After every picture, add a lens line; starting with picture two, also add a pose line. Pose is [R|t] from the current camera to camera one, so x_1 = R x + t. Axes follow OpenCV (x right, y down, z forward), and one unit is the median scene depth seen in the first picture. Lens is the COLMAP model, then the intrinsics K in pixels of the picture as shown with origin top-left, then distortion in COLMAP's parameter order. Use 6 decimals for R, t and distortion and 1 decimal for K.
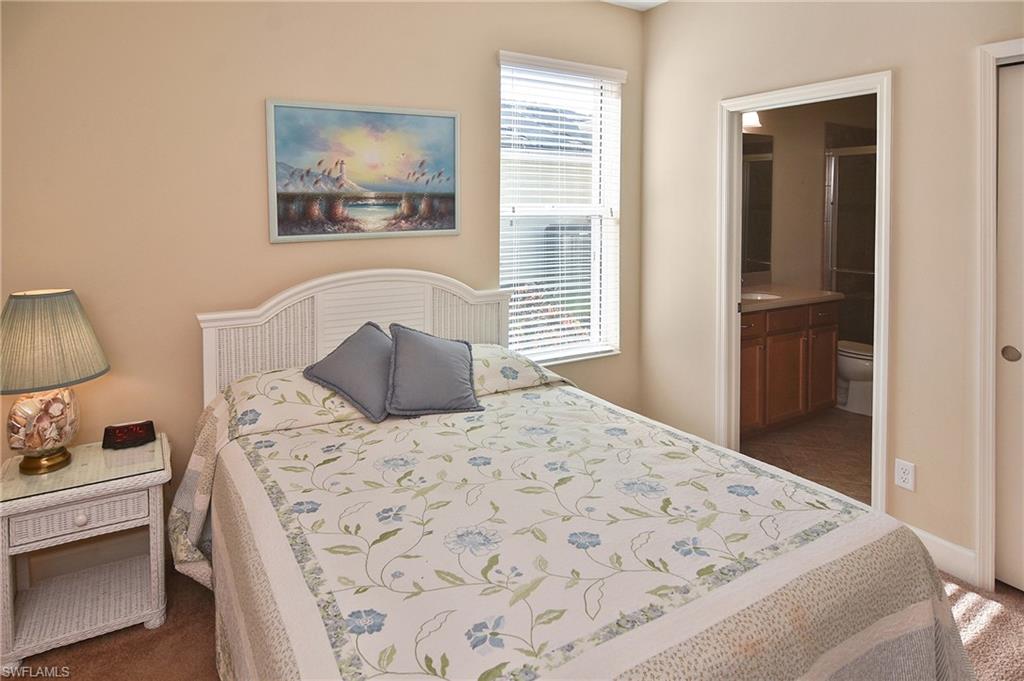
lens RADIAL K [[563.0, 0, 509.3], [0, 563.0, 349.9], [0, 0, 1]] dist [-0.000094, -0.014945]
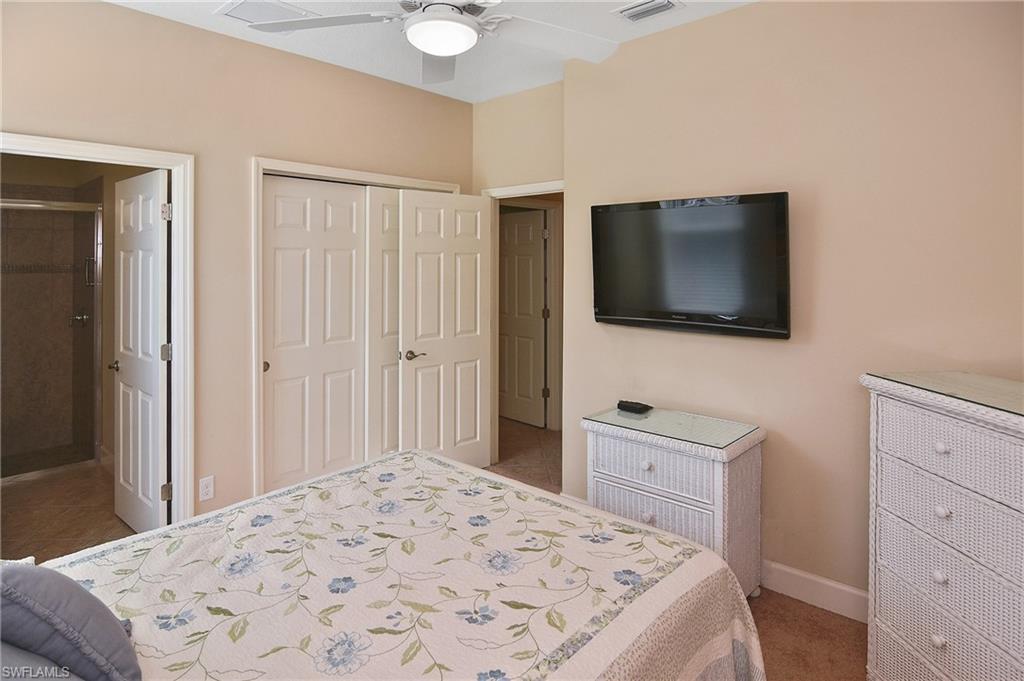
lens RADIAL K [[563.0, 0, 509.3], [0, 563.0, 349.9], [0, 0, 1]] dist [-0.000094, -0.014945]
pose [[-0.263404, -0.151503, 0.952715, -1.141304], [0.239142, 0.946510, 0.216633, -0.334366], [-0.934575, 0.284896, -0.213084, 1.138264]]
